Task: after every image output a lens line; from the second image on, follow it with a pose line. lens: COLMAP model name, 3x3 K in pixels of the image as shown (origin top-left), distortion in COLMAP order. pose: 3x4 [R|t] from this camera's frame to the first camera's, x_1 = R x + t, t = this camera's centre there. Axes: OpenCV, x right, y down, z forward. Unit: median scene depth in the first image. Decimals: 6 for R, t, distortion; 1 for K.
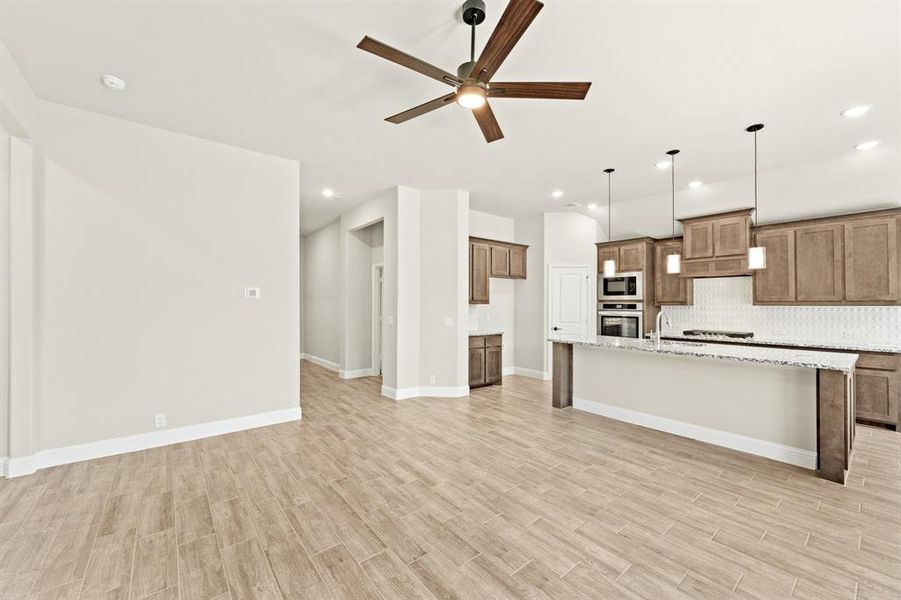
lens RADIAL K [[356.4, 0, 456.7], [0, 356.4, 301.0], [0, 0, 1]] dist [0.002772, -0.000800]
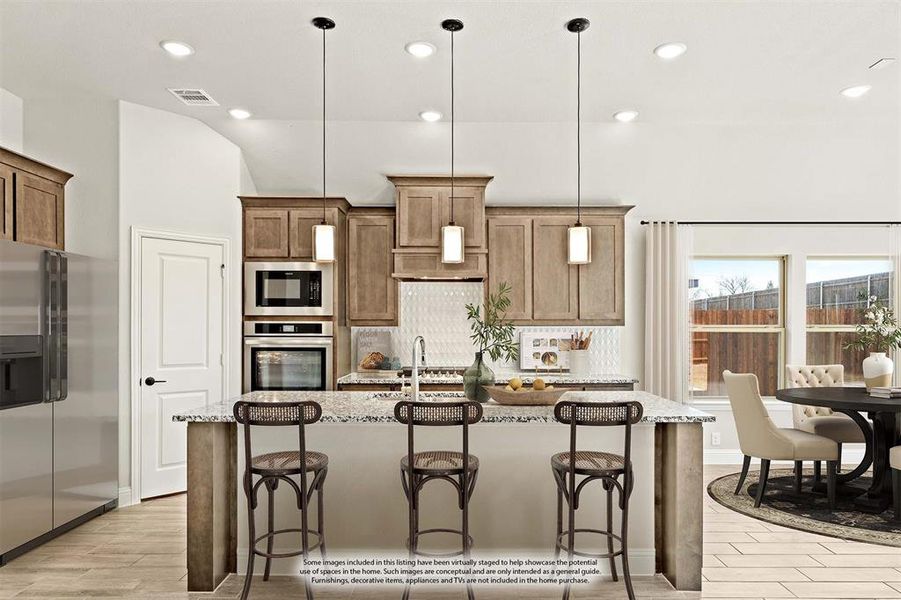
lens RADIAL K [[573.1, 0, 470.4], [0, 573.1, 329.4], [0, 0, 1]] dist [0.000337, -0.004845]
pose [[0.632921, -0.006079, 0.774192, -0.011781], [-0.006356, 0.999895, 0.013047, 0.005138], [-0.774190, -0.013179, 0.632816, 0.338124]]
